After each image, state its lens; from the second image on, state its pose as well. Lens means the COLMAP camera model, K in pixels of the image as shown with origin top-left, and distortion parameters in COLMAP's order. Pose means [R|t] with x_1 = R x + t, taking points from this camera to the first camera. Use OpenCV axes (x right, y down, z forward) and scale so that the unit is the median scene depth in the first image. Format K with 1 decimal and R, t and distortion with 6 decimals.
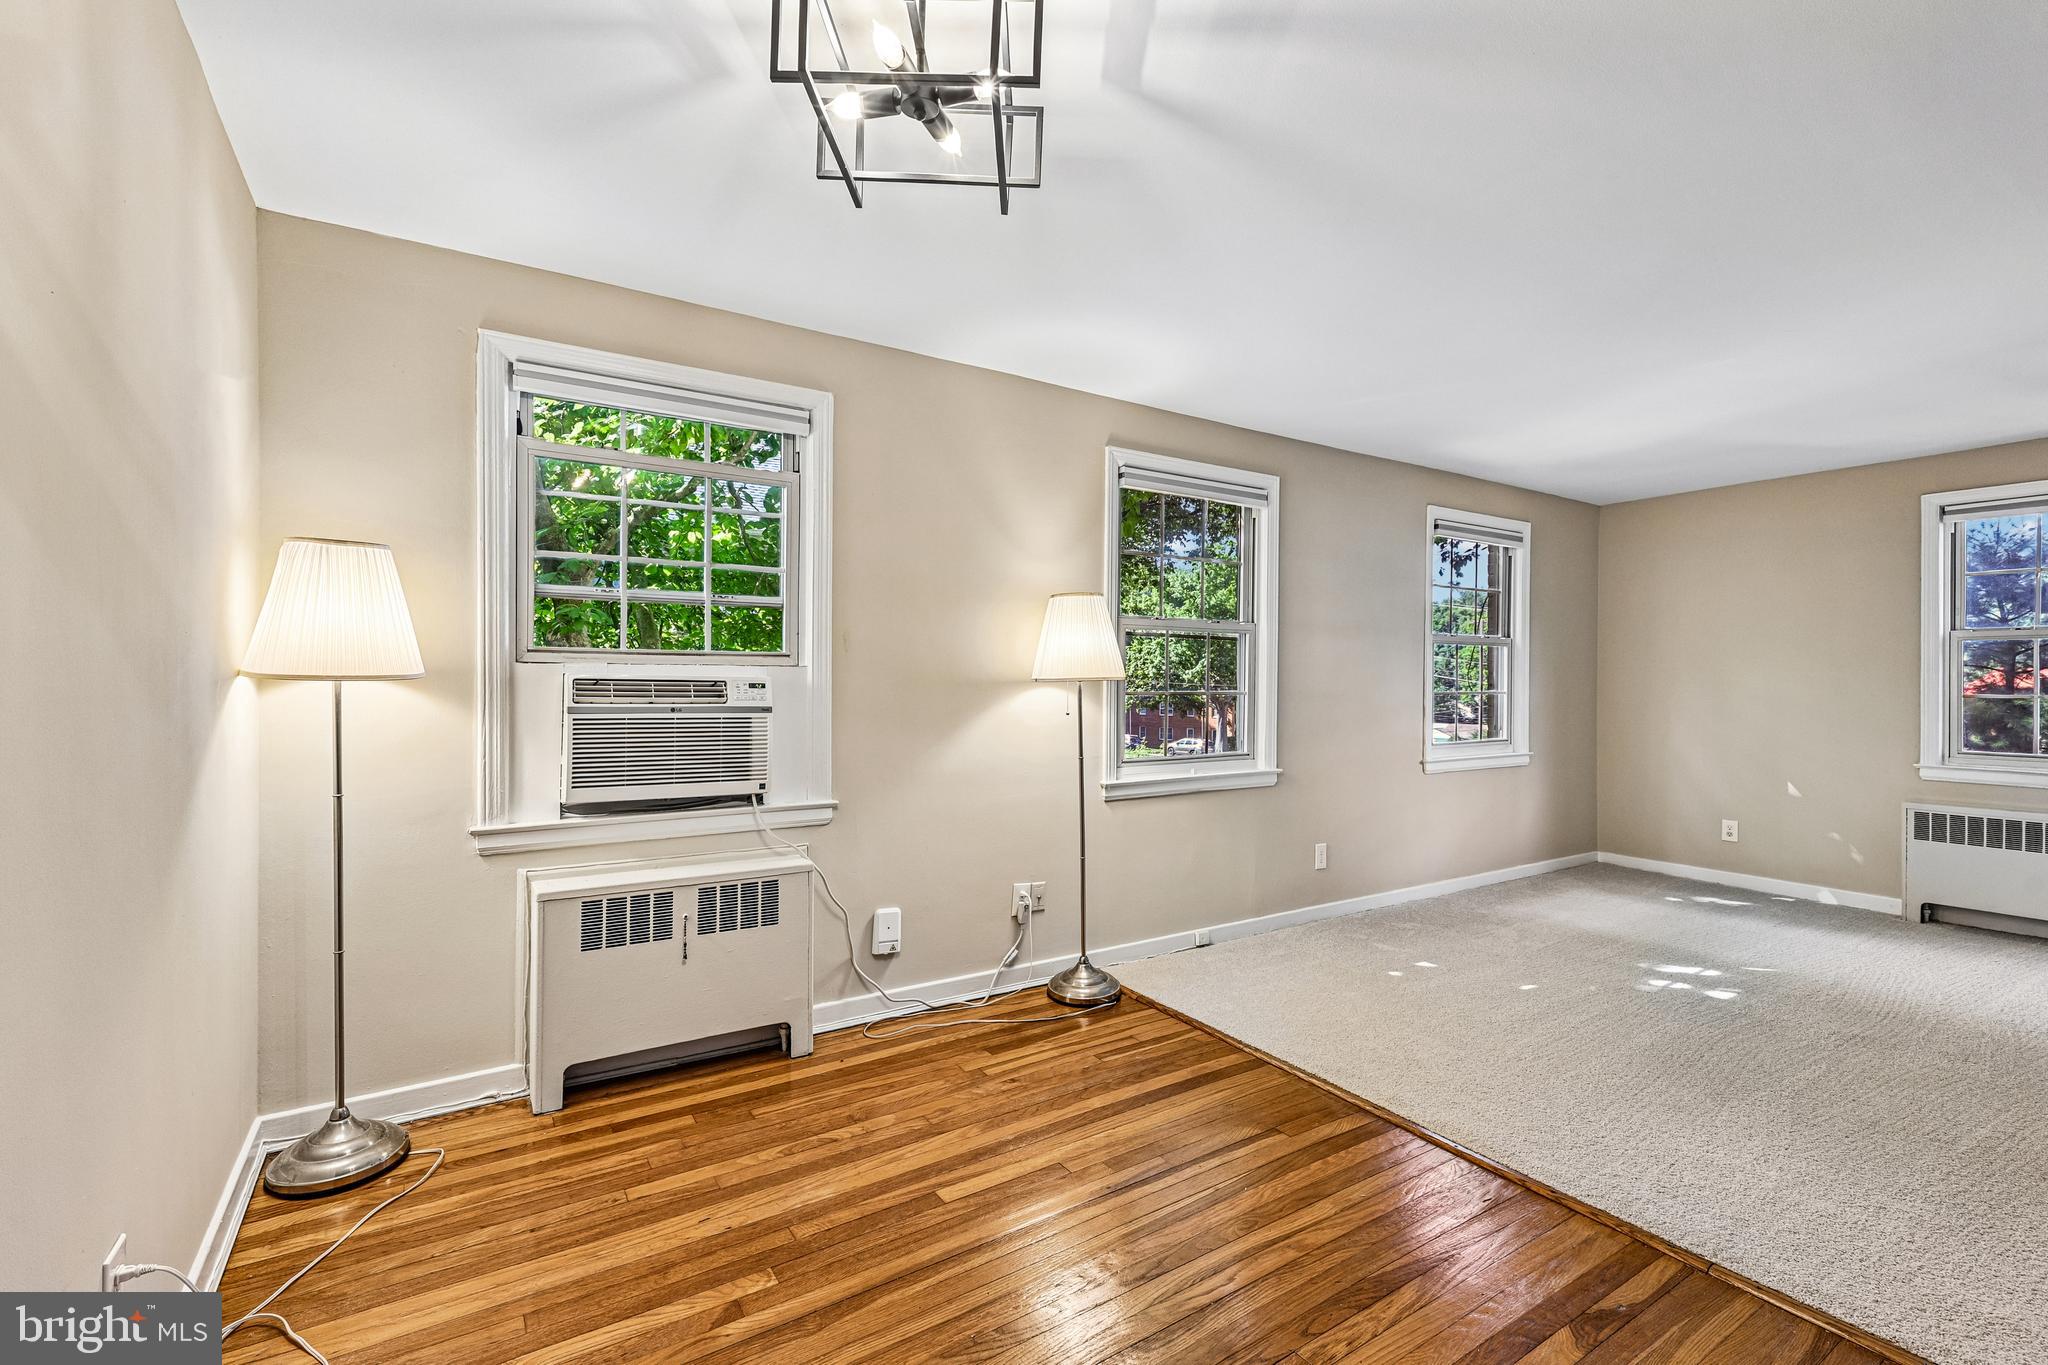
lens RADIAL K [[898.5, 0, 1034.0], [0, 898.5, 680.5], [0, 0, 1]] dist [0.013238, 0.000378]
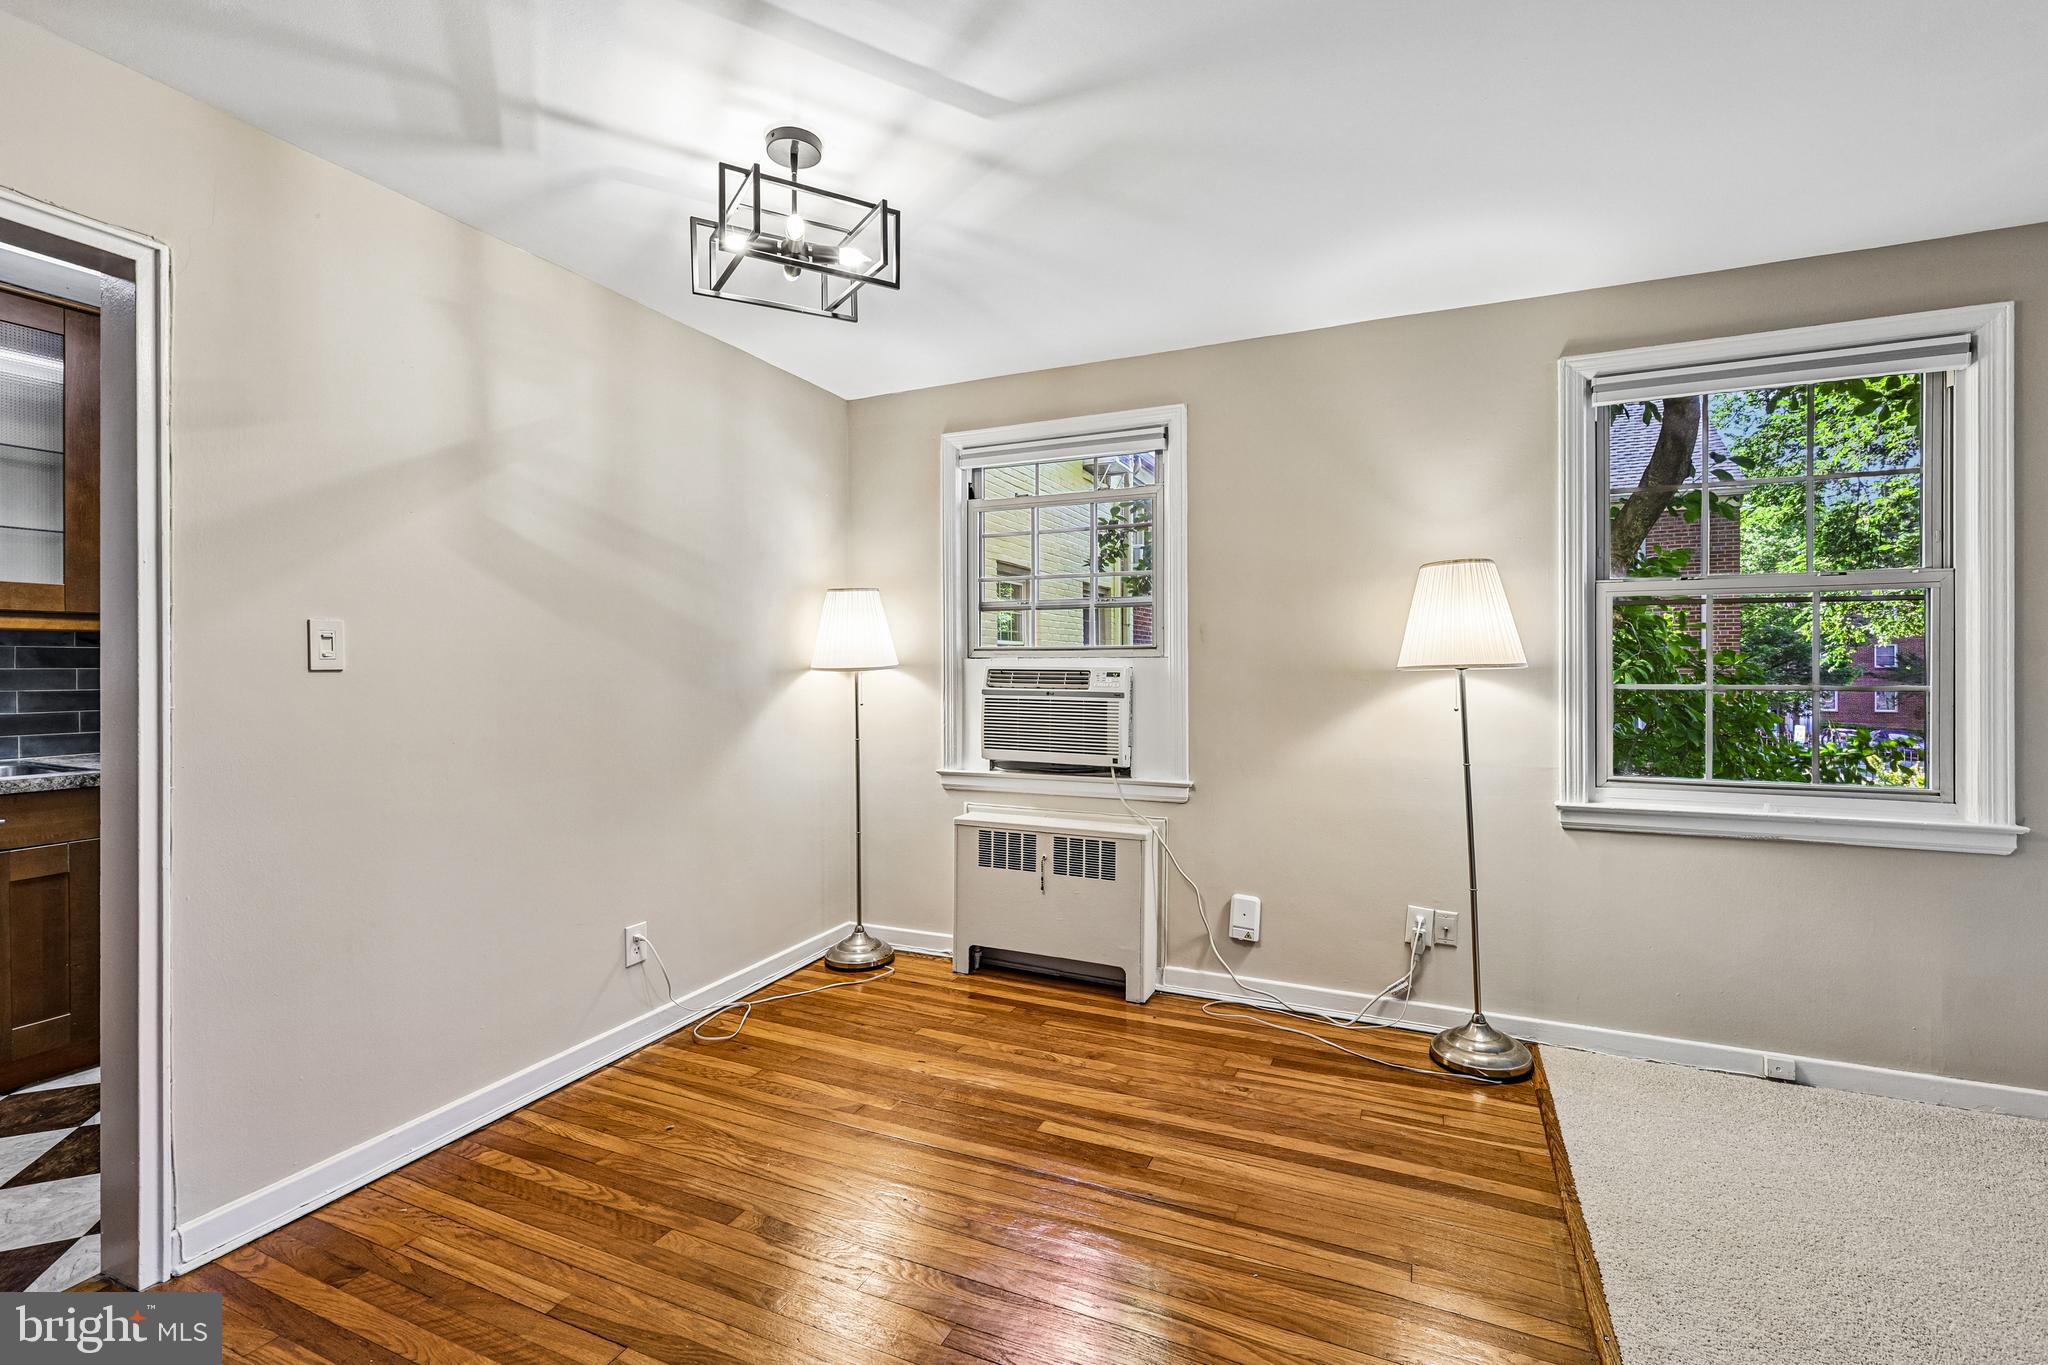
lens RADIAL K [[893.2, 0, 1016.2], [0, 893.2, 667.4], [0, 0, 1]] dist [0.004483, 0.000186]
pose [[0.539130, -0.006390, -0.842198, 0.573208], [0.002344, 0.999979, -0.006086, 0.003171], [0.842219, 0.001307, 0.539134, 0.255472]]
